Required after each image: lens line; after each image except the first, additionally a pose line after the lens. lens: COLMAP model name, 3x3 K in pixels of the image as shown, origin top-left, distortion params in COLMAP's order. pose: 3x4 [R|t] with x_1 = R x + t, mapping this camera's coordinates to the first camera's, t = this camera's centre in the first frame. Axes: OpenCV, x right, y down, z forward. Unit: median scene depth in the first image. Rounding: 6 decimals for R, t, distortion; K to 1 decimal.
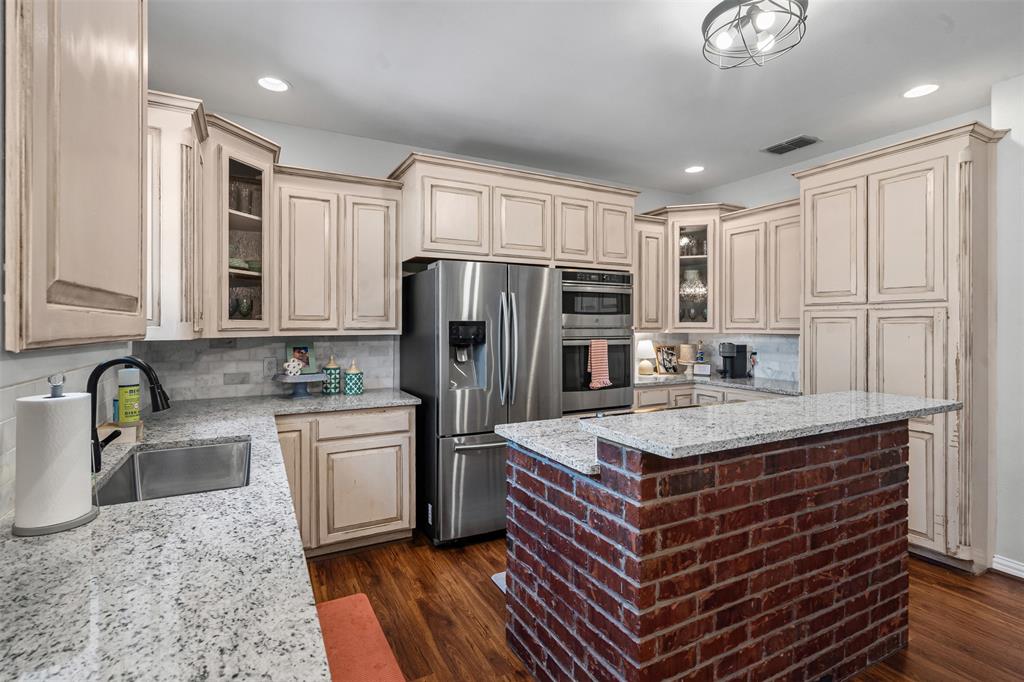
lens RADIAL K [[490.1, 0, 510.1], [0, 490.1, 310.7], [0, 0, 1]] dist [0.000494, 0.000075]
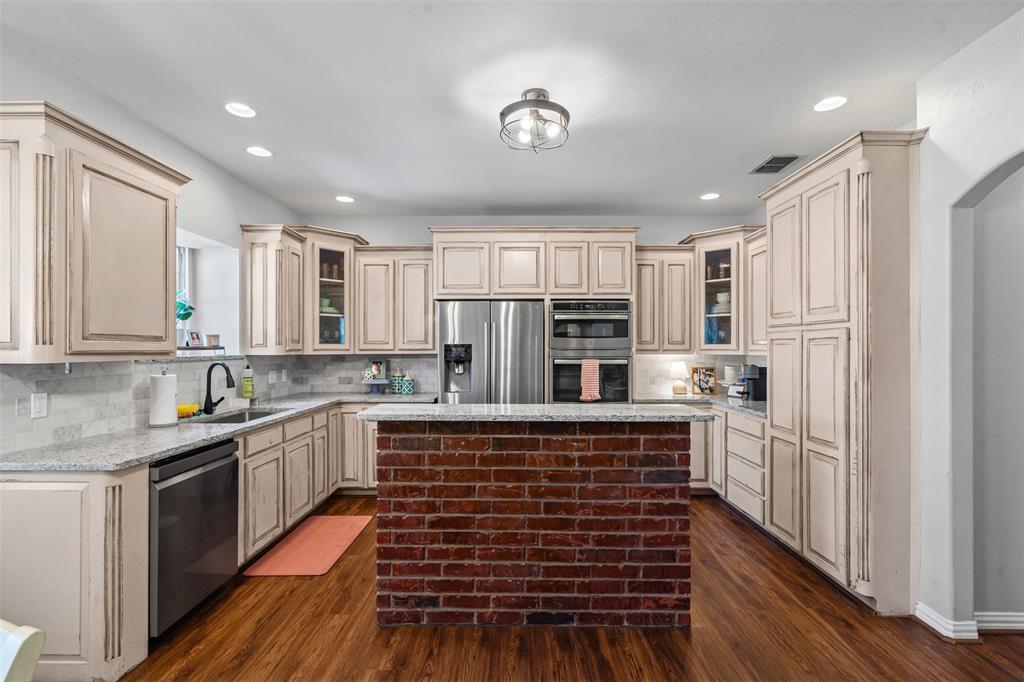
lens RADIAL K [[472.5, 0, 510.2], [0, 472.5, 331.8], [0, 0, 1]] dist [-0.001402, -0.000227]
pose [[0.879589, -0.016229, -0.475458, 0.673875], [0.014278, 0.999868, -0.007714, -0.001249], [0.475521, -0.000003, 0.879705, -0.107573]]
